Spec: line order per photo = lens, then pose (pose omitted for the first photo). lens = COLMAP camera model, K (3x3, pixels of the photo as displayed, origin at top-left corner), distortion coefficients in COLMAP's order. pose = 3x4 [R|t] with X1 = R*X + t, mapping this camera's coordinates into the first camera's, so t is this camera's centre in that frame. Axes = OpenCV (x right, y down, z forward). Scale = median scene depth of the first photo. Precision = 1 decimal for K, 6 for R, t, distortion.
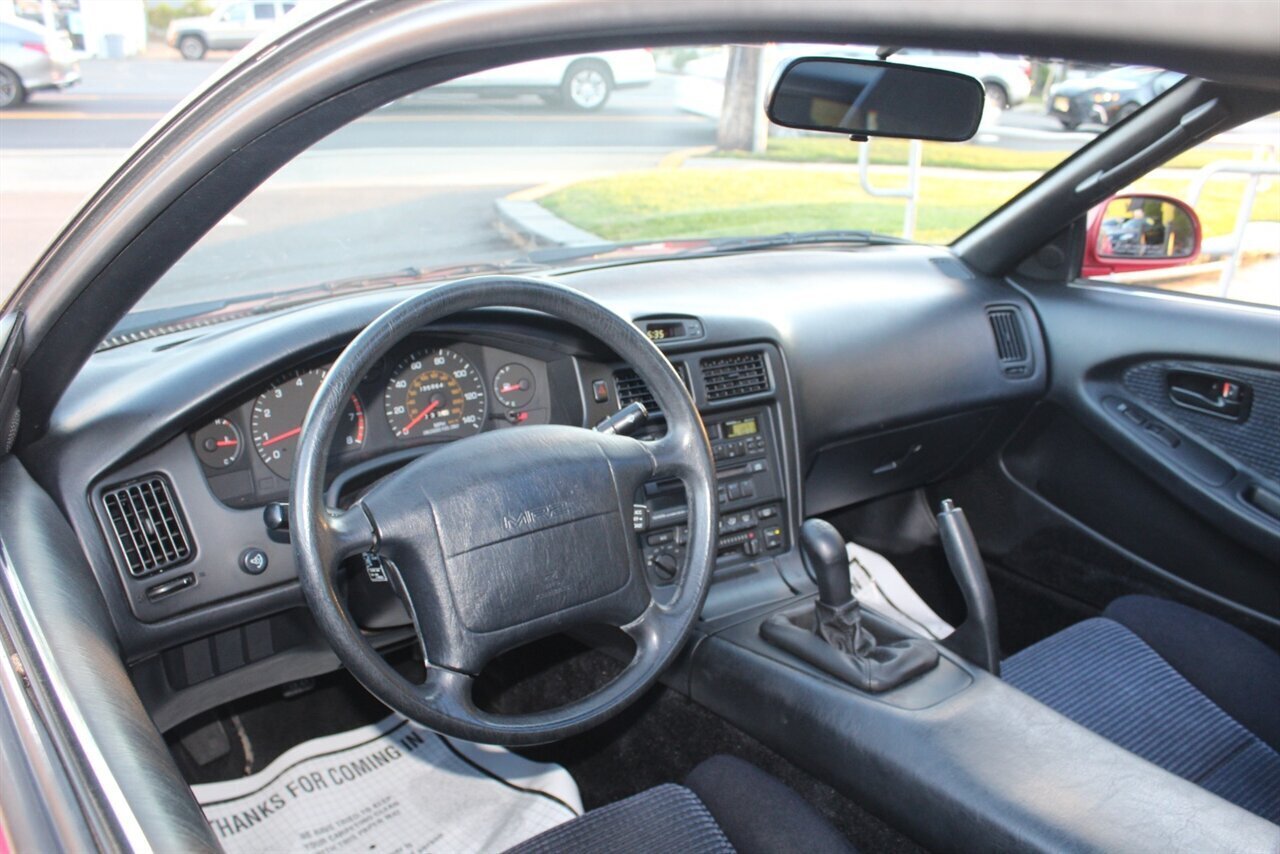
lens RADIAL K [[1056.9, 0, 639.0], [0, 1056.9, 439.0], [0, 0, 1]] dist [-0.118163, 0.051287]
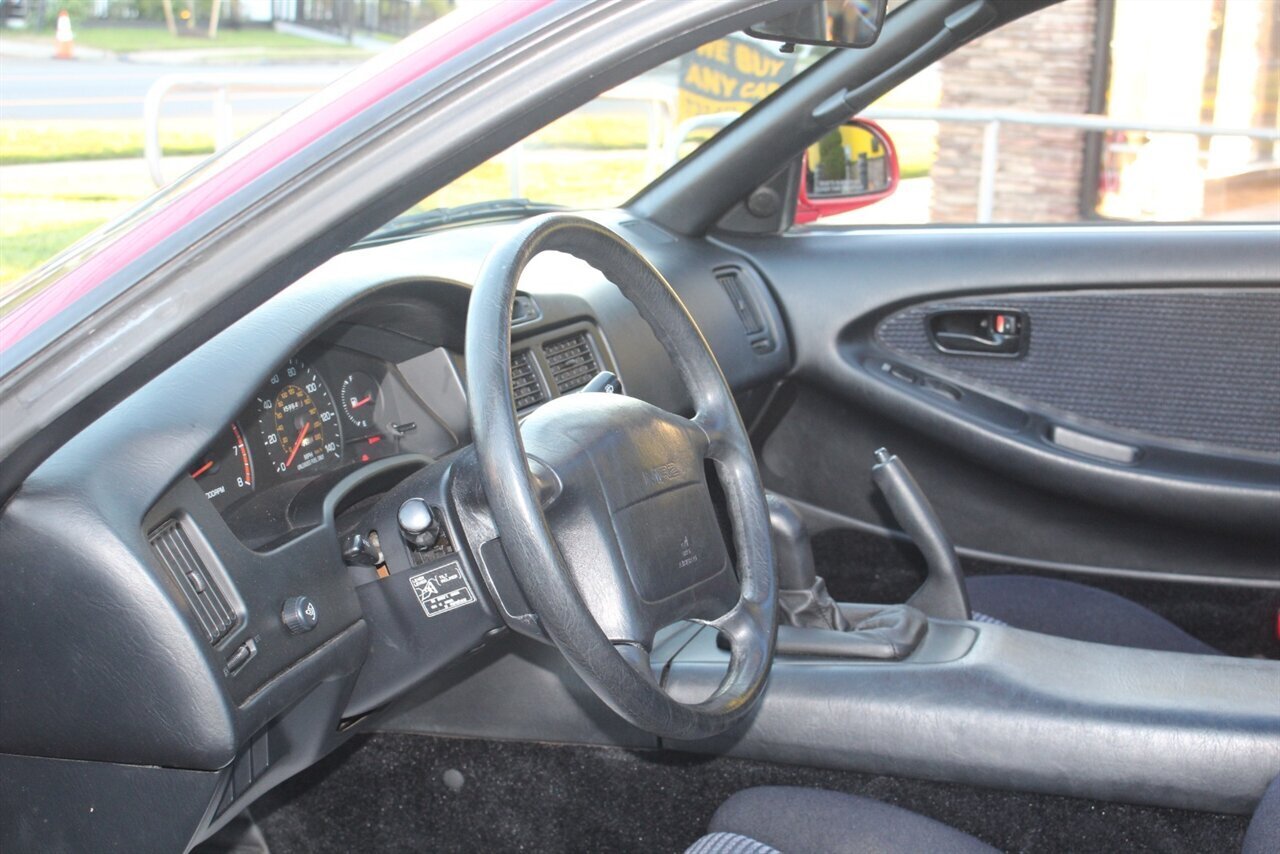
lens RADIAL K [[1861.9, 0, 629.4], [0, 1861.9, 435.0], [0, 0, 1]] dist [-0.018708, 0.000000]
pose [[0.838144, -0.140273, 0.527103, -0.620177], [0.200229, 0.978024, -0.058110, 0.083784], [-0.507368, 0.154246, 0.847812, -0.201097]]
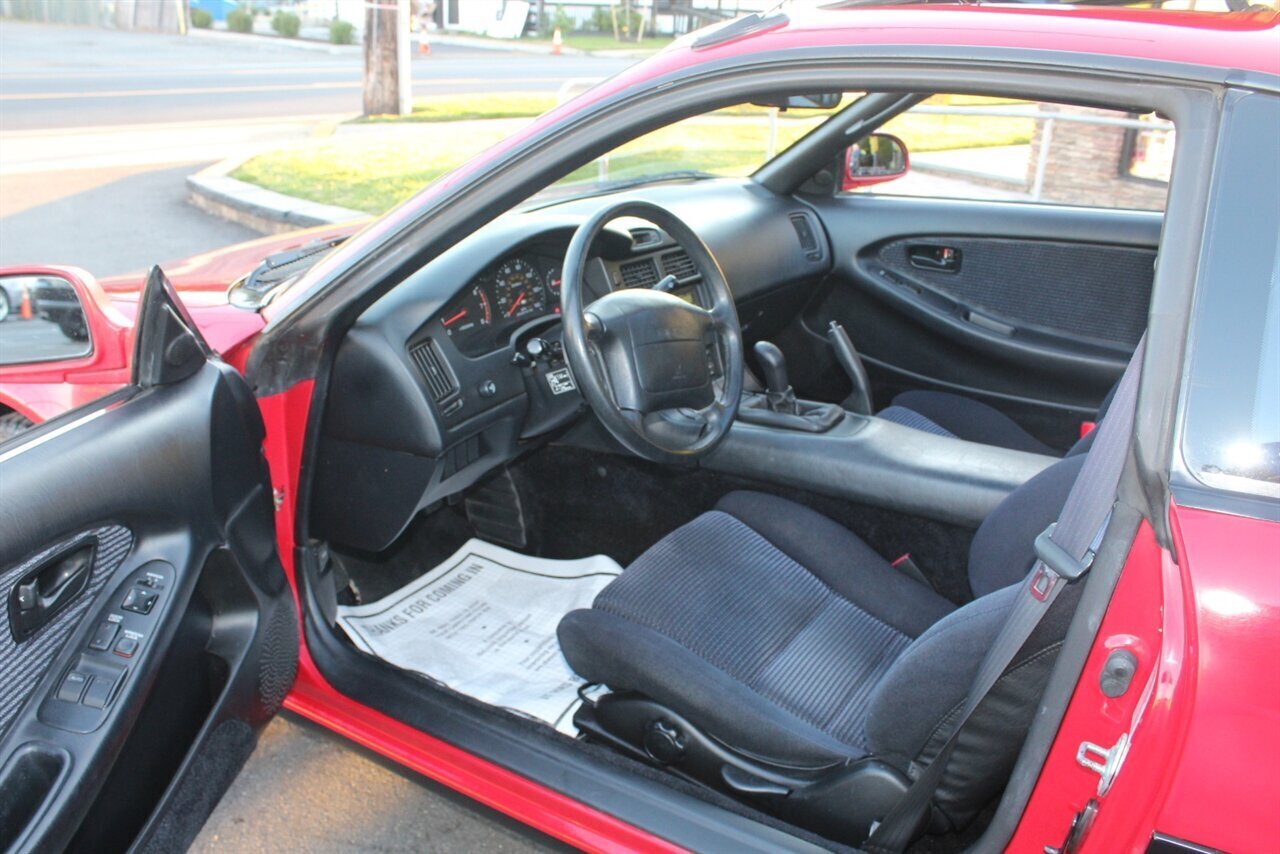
lens RADIAL K [[1056.9, 0, 634.8], [0, 1056.9, 422.3], [0, 0, 1]] dist [-0.118163, 0.051287]
pose [[0.937883, -0.133621, 0.320188, -0.491980], [0.126165, 0.991032, 0.044022, 0.090413], [-0.323199, -0.000891, 0.946331, -0.431063]]
